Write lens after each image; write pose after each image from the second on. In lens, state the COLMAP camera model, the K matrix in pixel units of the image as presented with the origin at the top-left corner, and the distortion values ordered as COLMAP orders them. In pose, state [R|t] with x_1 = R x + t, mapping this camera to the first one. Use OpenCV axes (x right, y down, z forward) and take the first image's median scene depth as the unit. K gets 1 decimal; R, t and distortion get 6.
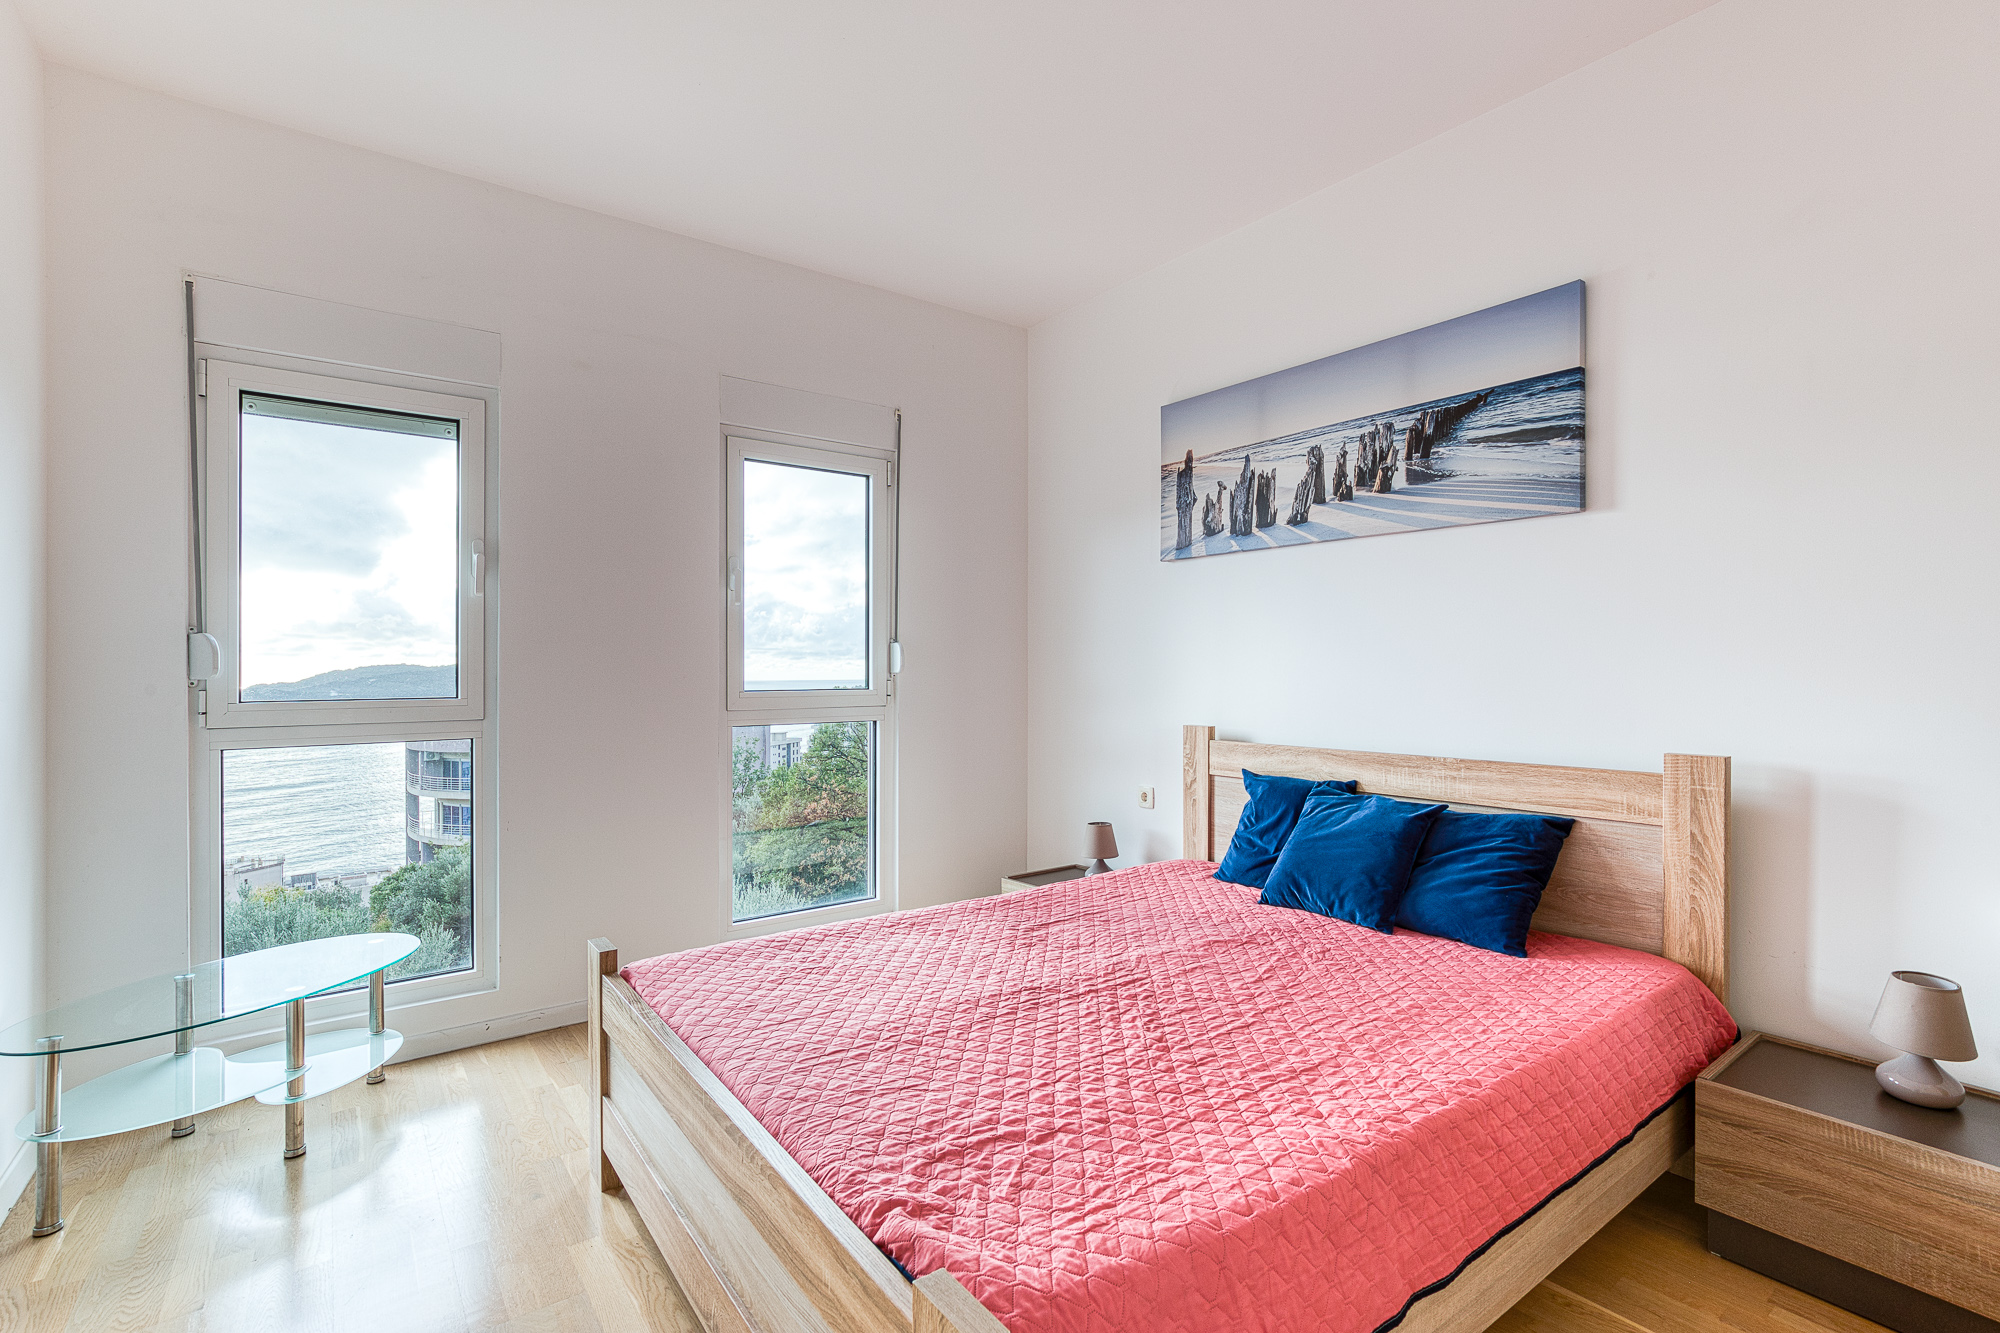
lens RADIAL K [[909.4, 0, 999.0], [0, 909.4, 662.9], [0, 0, 1]] dist [-0.022418, 0.008959]
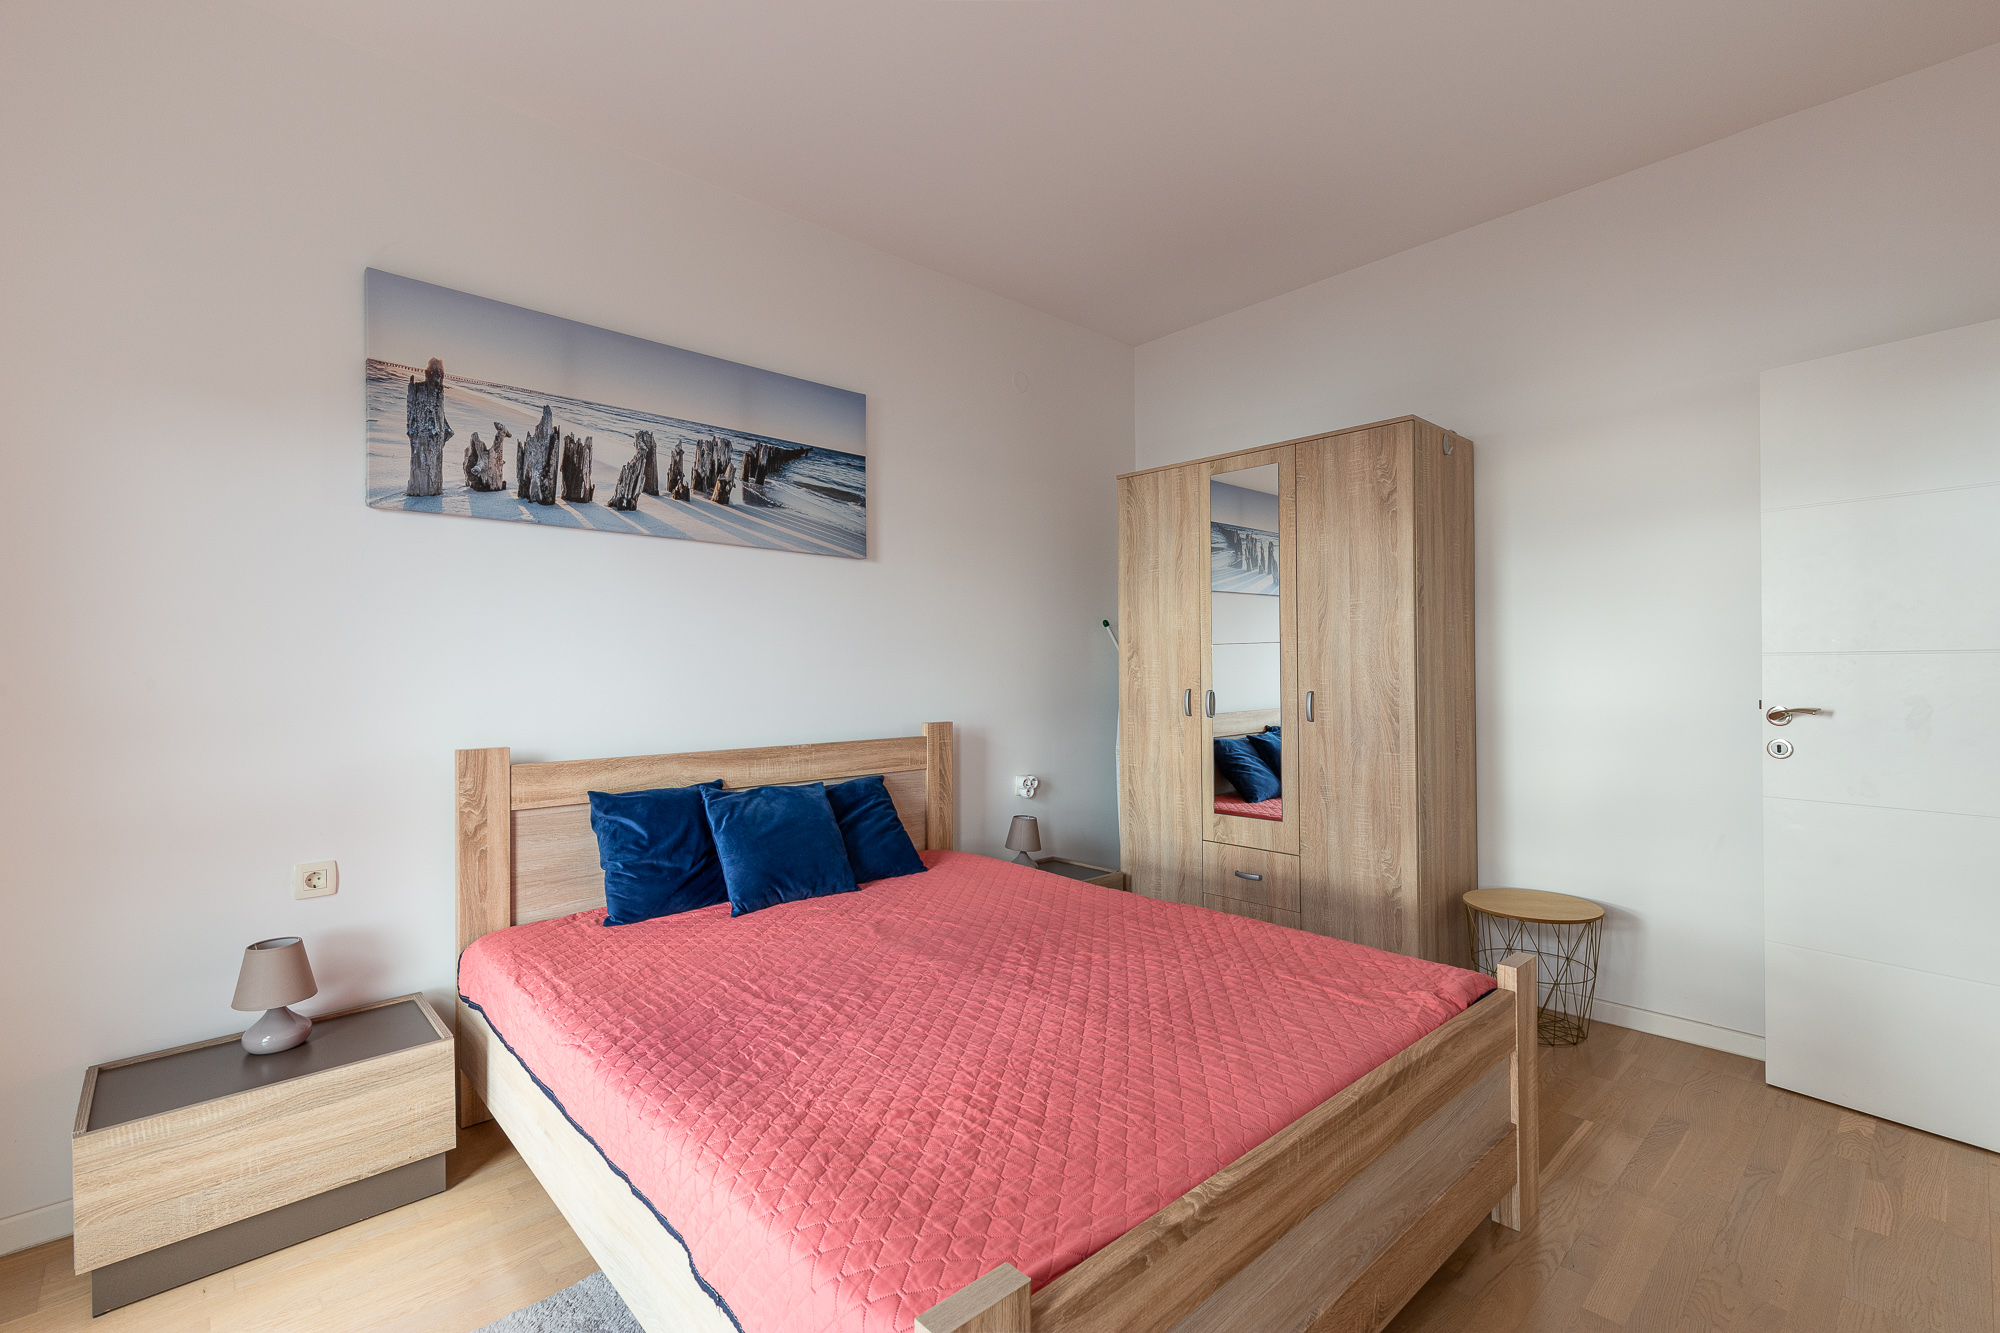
lens RADIAL K [[806.6, 0, 999.1], [0, 806.6, 676.4], [0, 0, 1]] dist [-0.000073, 0.000109]
pose [[-0.062398, -0.000412, 0.998051, -0.506252], [0.000795, 1.000000, 0.000463, 0.012356], [-0.998051, 0.000822, -0.062397, 0.696884]]
